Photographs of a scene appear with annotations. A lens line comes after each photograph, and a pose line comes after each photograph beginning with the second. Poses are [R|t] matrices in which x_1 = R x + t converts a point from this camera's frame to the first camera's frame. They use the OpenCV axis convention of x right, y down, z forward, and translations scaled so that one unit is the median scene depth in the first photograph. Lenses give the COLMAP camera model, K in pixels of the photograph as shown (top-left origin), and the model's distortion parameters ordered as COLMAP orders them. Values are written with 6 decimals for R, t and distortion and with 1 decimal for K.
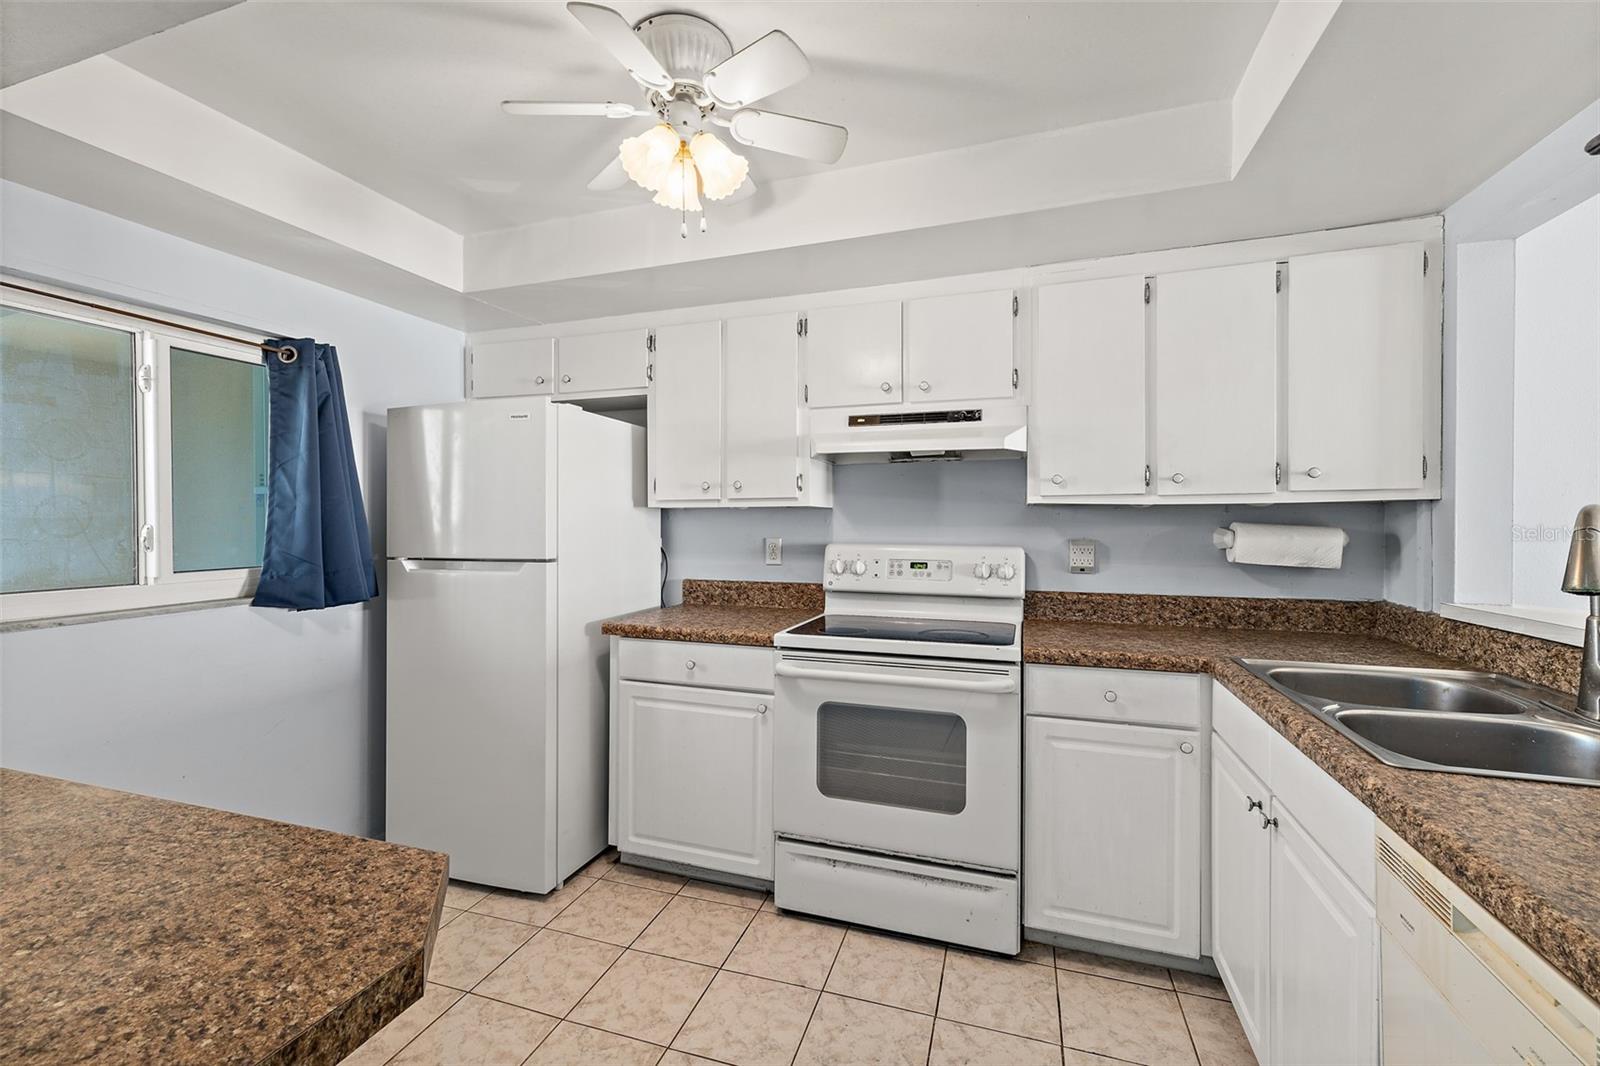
lens RADIAL K [[674.5, 0, 796.2], [0, 674.5, 529.5], [0, 0, 1]] dist [0.004080, 0.000627]
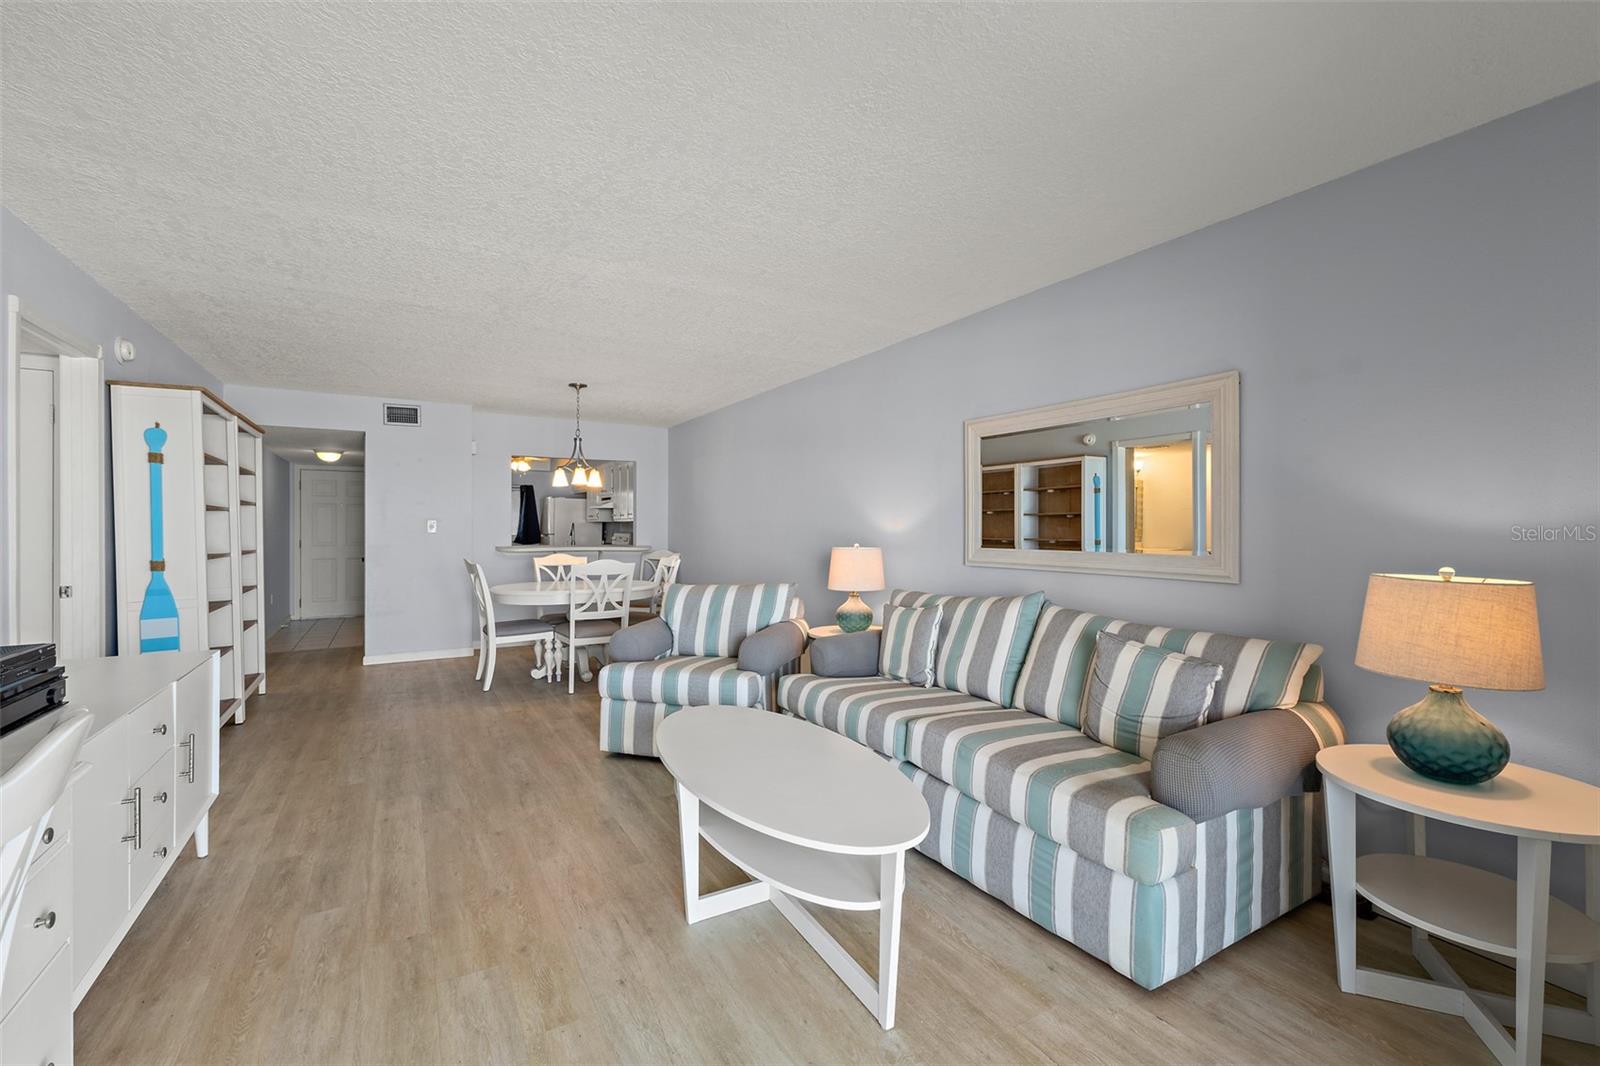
lens RADIAL K [[674.5, 0, 796.2], [0, 674.5, 529.5], [0, 0, 1]] dist [0.004080, 0.000627]
pose [[0.757822, 0.007239, -0.652421, 3.455408], [-0.013506, 0.999898, -0.004594, 0.013574], [0.652322, 0.012293, 0.757842, -1.194869]]
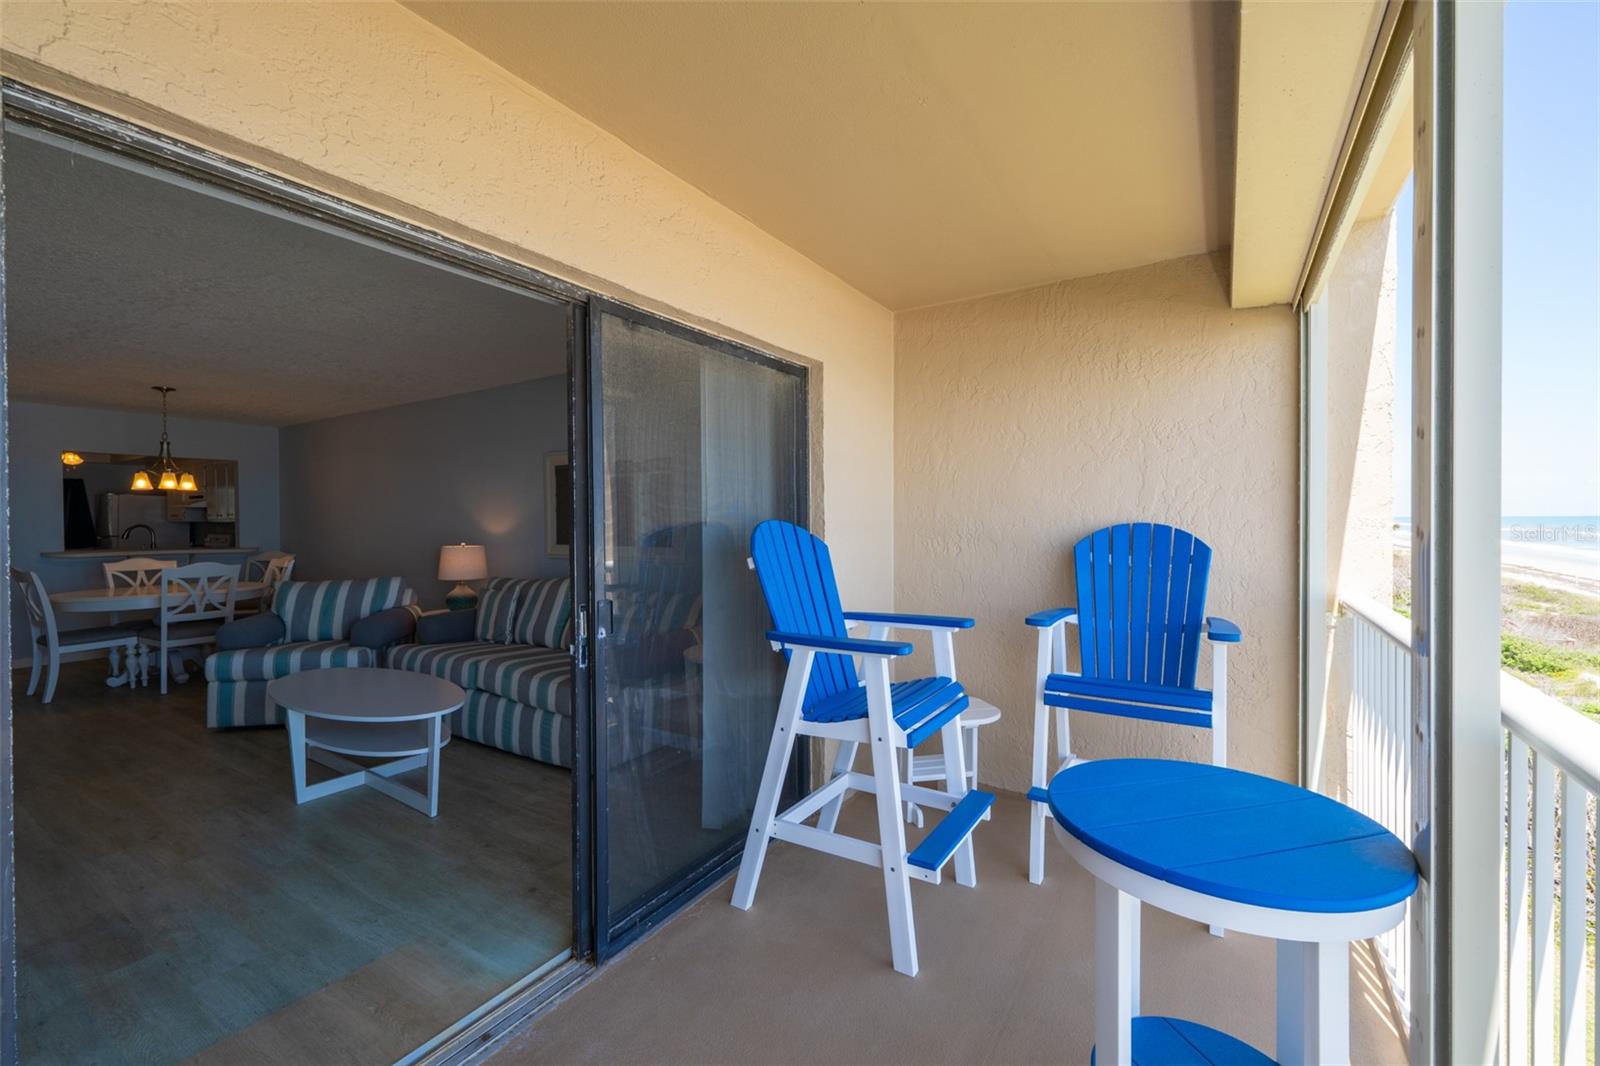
lens RADIAL K [[674.5, 0, 796.2], [0, 674.5, 529.5], [0, 0, 1]] dist [0.004080, 0.000627]
pose [[0.969117, 0.002992, -0.246582, 4.033154], [-0.002324, 0.999993, 0.003003, -0.011941], [0.246589, -0.002337, 0.969117, -1.641300]]
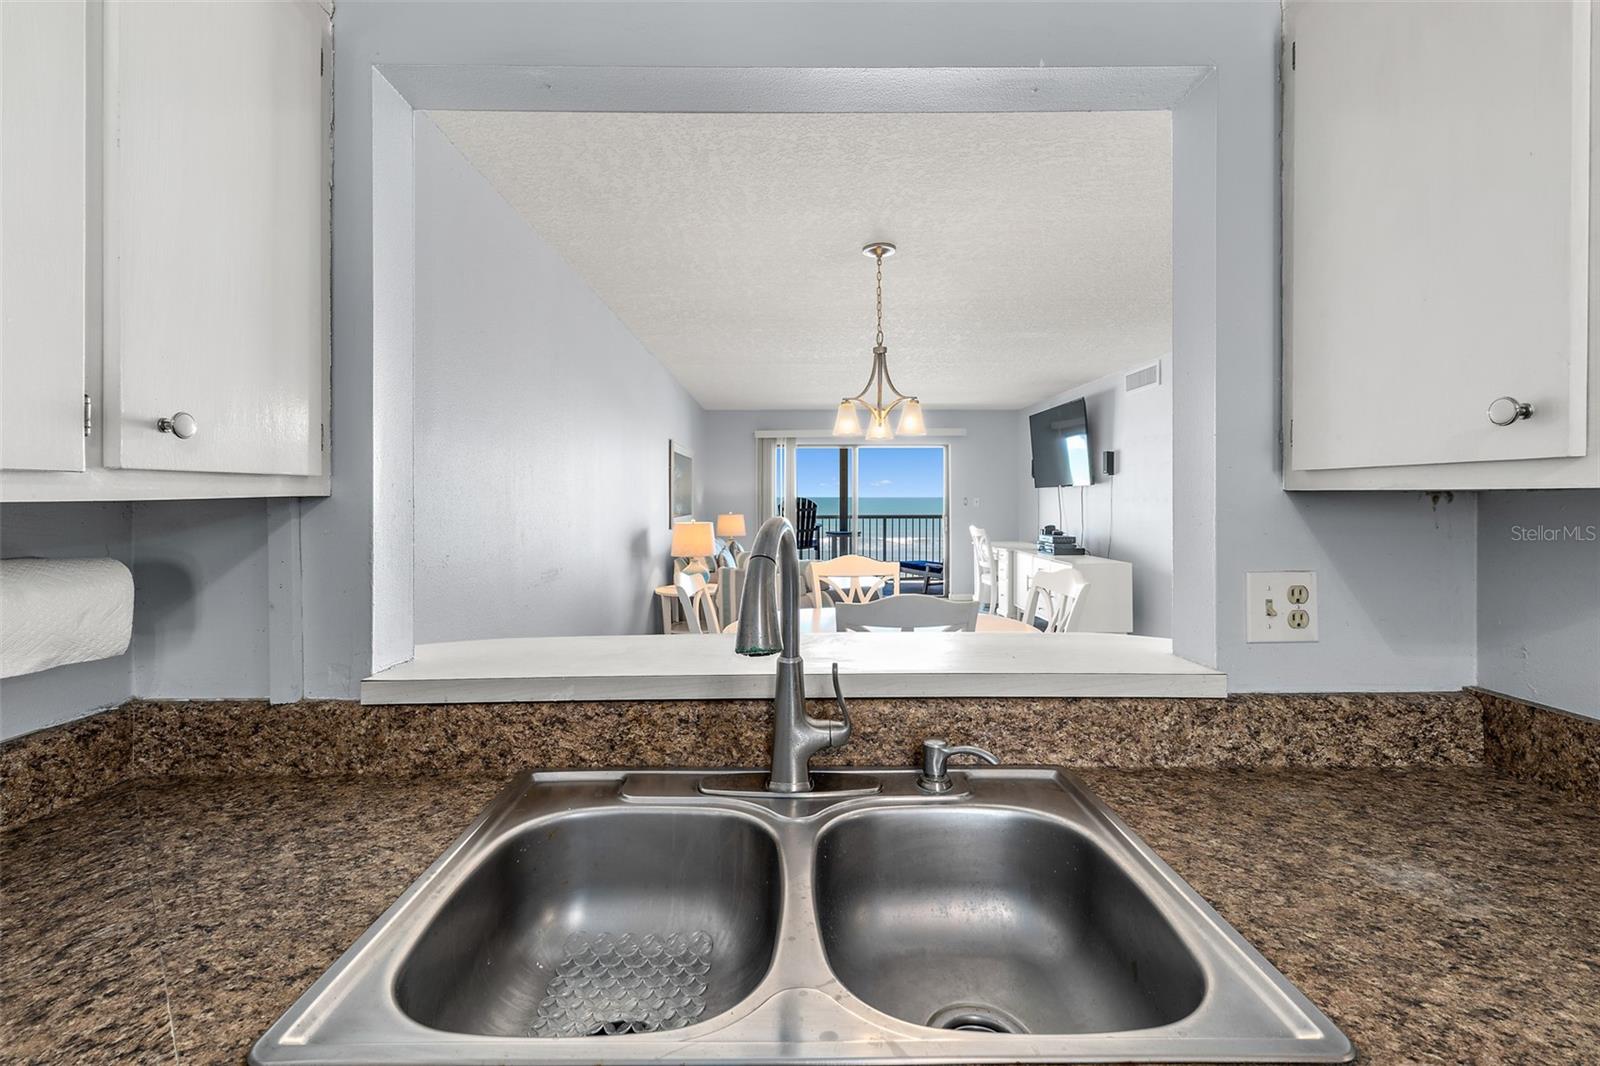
lens RADIAL K [[682.9, 0, 793.7], [0, 682.9, 495.0], [0, 0, 1]] dist [0.003013, -0.000223]
pose [[-0.328490, 0.007563, 0.944477, 0.222811], [0.017727, 0.999841, -0.001841, -0.029931], [-0.944341, 0.016138, -0.328572, 0.645543]]
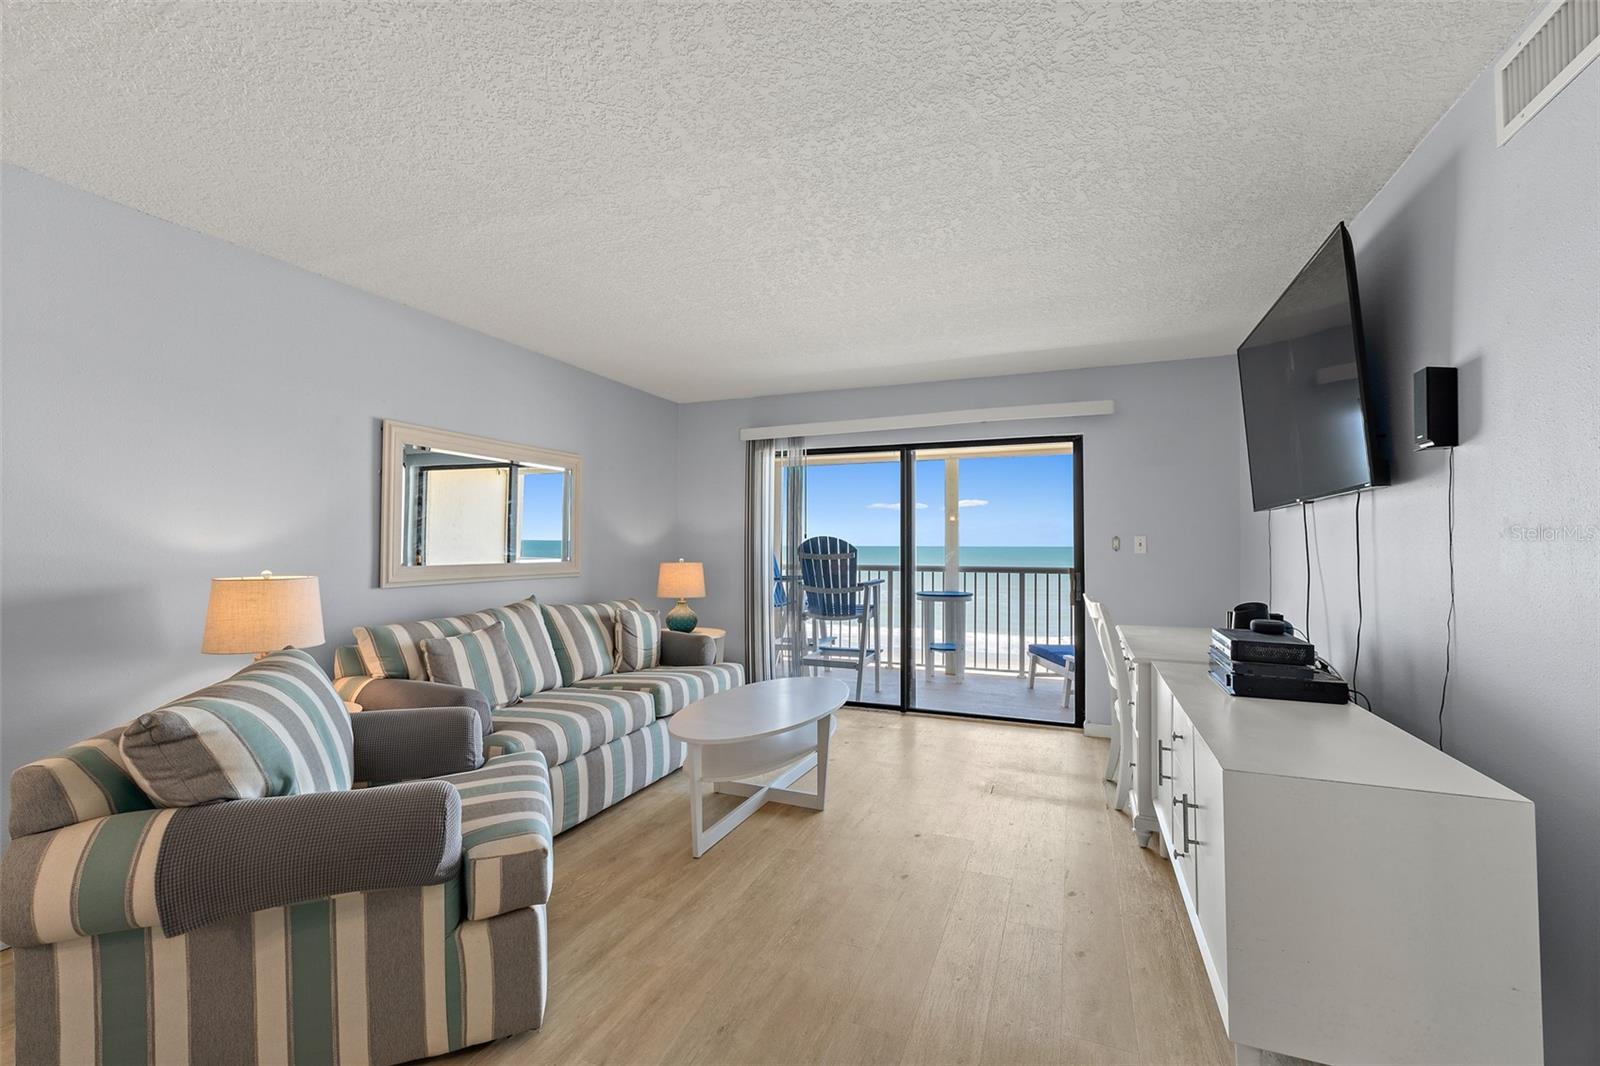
lens RADIAL K [[677.9, 0, 800.0], [0, 677.9, 533.0], [0, 0, 1]] dist [0.001555, -0.000655]
pose [[0.055079, 0.023279, 0.998211, 1.466737], [0.014356, 0.999606, -0.024104, 0.018303], [-0.998379, 0.015658, 0.054723, -0.650988]]
